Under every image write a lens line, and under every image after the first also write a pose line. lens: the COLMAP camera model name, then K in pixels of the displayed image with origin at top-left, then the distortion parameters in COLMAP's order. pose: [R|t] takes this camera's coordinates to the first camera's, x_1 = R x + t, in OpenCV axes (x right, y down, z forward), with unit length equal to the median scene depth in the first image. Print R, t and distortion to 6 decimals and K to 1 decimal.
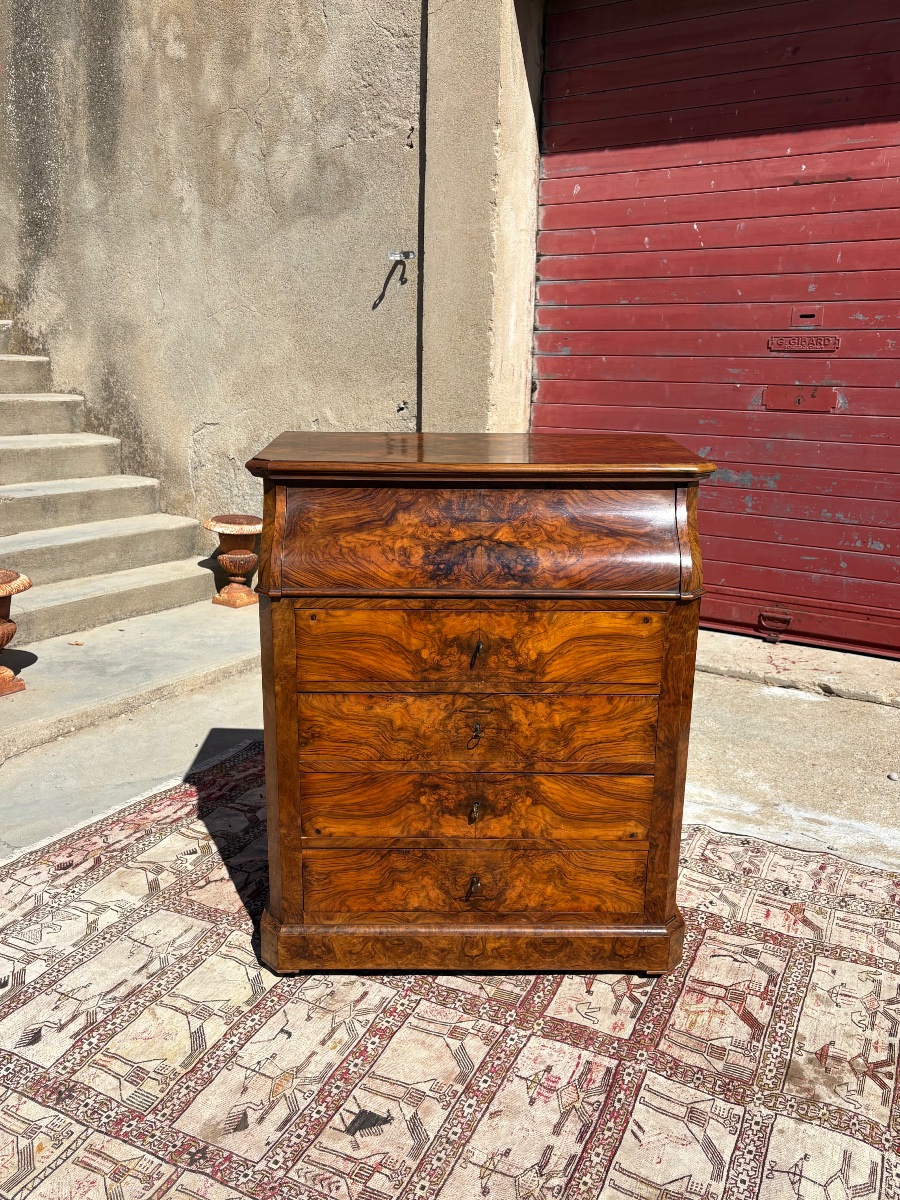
lens RADIAL K [[993.8, 0, 450.5], [0, 993.8, 594.0], [0, 0, 1]] dist [0.027933, -0.015282]
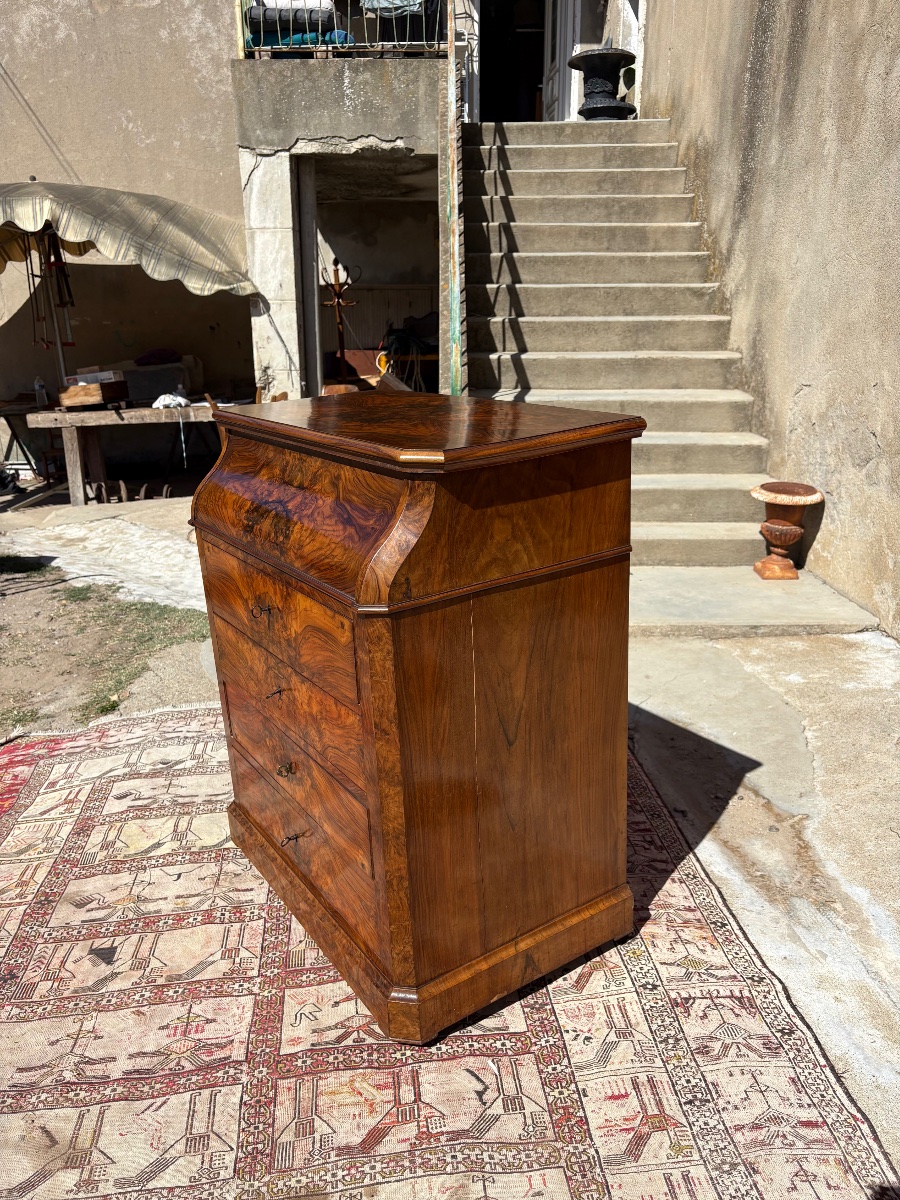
lens RADIAL K [[915.9, 0, 444.9], [0, 915.9, 603.8], [0, 0, 1]] dist [0.041520, -0.045543]
pose [[0.535831, 0.234450, -0.811122, 0.792047], [-0.177347, 0.970495, 0.163360, -0.123089], [0.825490, 0.056317, 0.561601, 0.565800]]
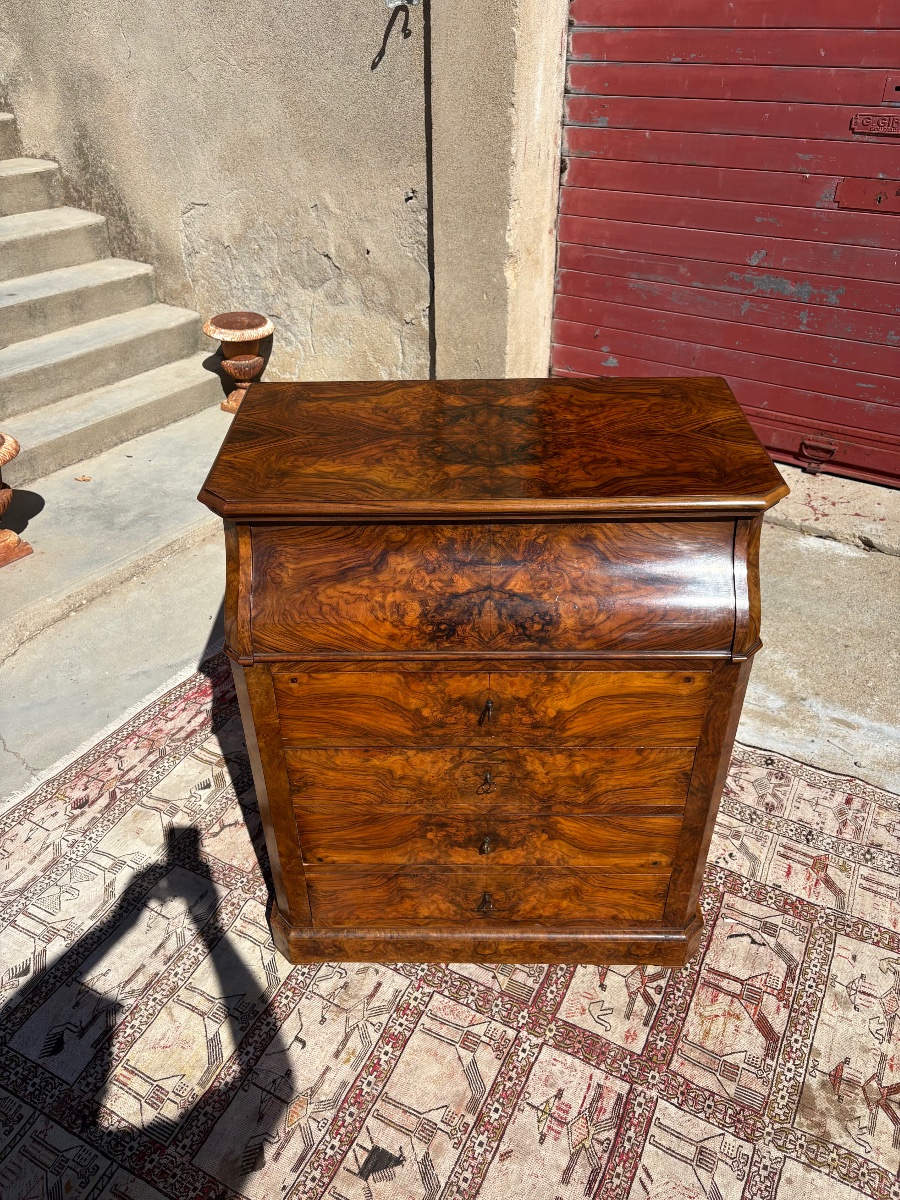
lens RADIAL K [[915.9, 0, 442.1], [0, 915.9, 597.4], [0, 0, 1]] dist [0.041520, -0.045543]
pose [[0.999114, -0.008181, -0.041277, 0.019755], [0.021780, 0.939839, 0.340923, -0.277433], [0.036004, -0.341520, 0.939185, 0.258389]]
